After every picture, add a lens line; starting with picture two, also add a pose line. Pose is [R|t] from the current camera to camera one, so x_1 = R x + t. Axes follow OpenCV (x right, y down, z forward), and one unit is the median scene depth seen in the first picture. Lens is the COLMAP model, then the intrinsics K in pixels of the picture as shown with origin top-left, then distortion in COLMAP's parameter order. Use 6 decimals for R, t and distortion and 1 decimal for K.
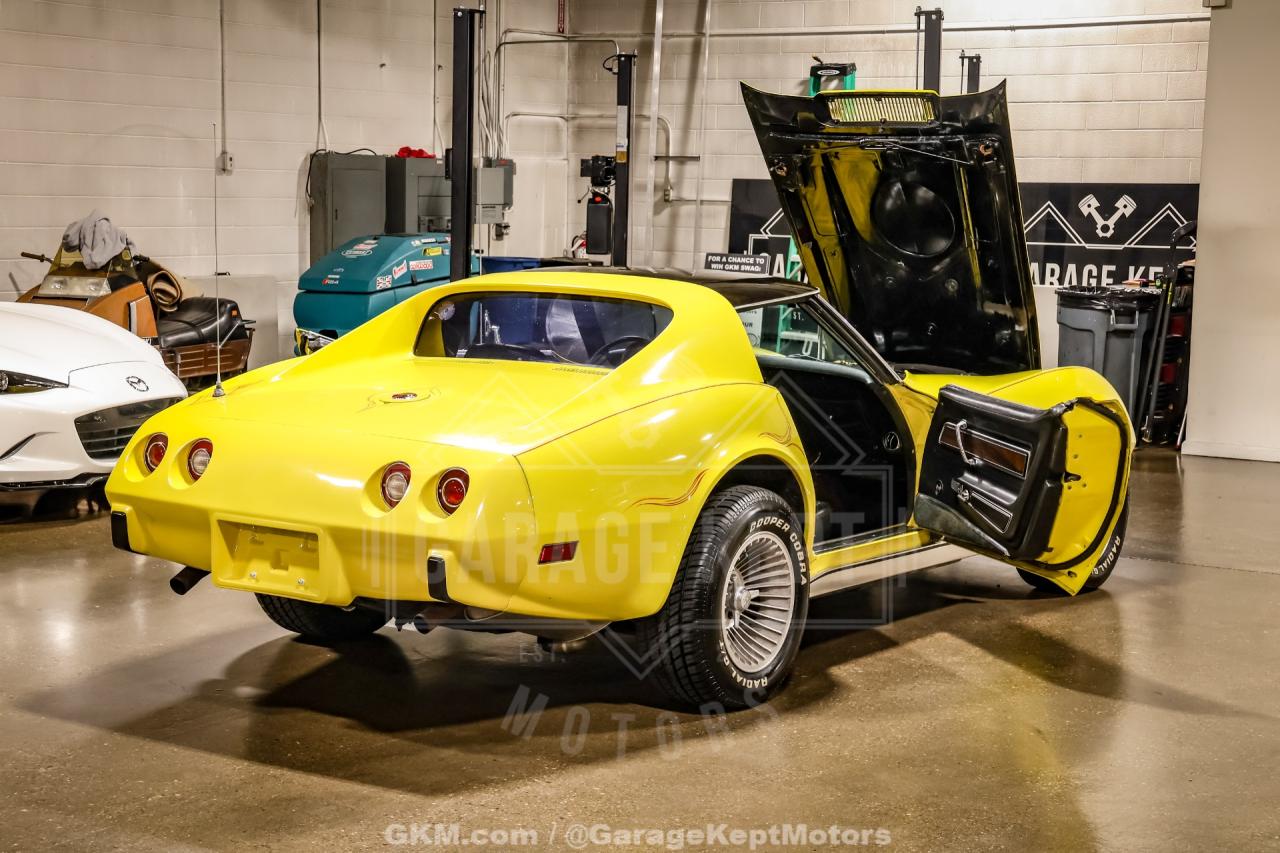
lens RADIAL K [[2169.8, 0, 640.0], [0, 2169.8, 426.5], [0, 0, 1]] dist [0.201100, 0.114434]
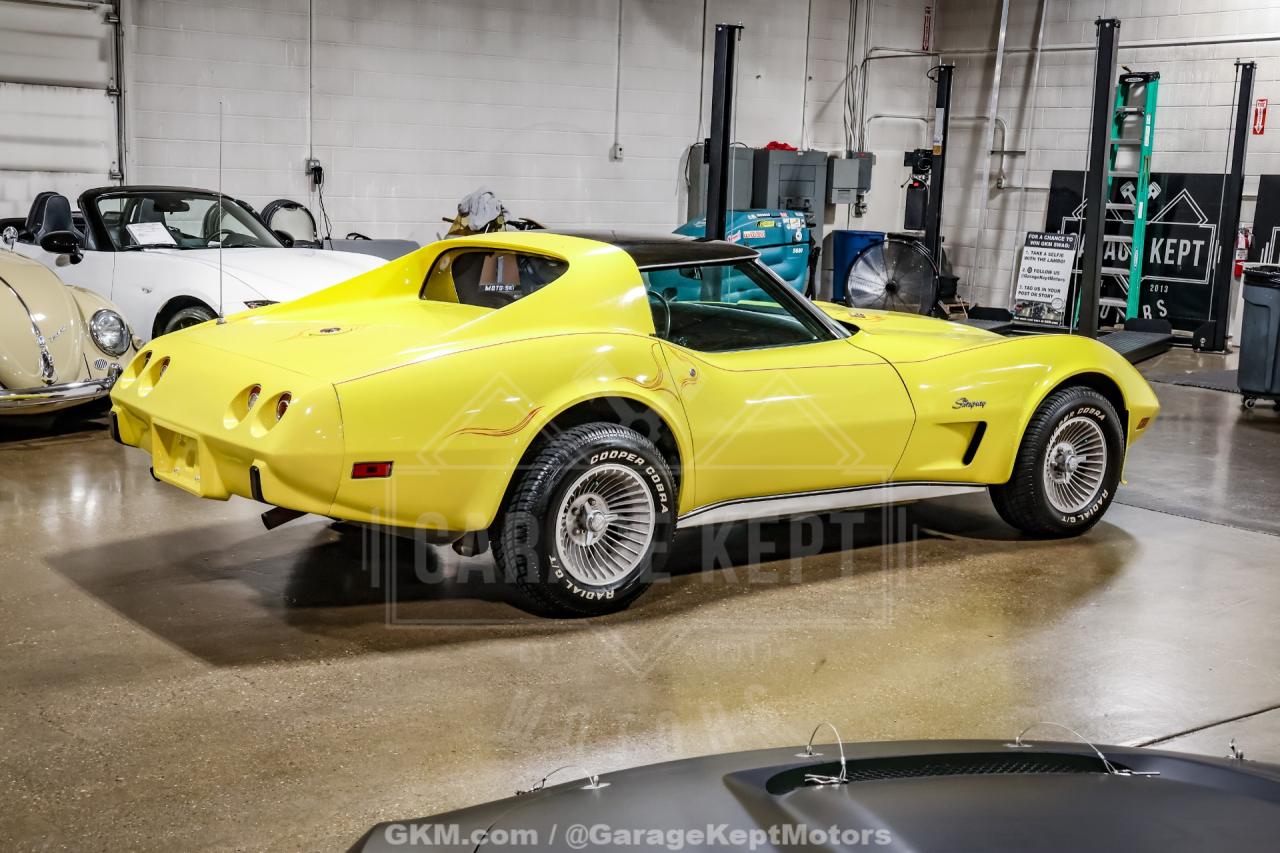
lens RADIAL K [[1640.5, 0, 640.0], [0, 1640.5, 426.5], [0, 0, 1]] dist [0.009675, 0.439970]
pose [[0.952887, 0.062373, -0.296842, 0.115233], [-0.050657, 0.997609, 0.047009, -0.004294], [0.299065, -0.029757, 0.953769, 0.066798]]
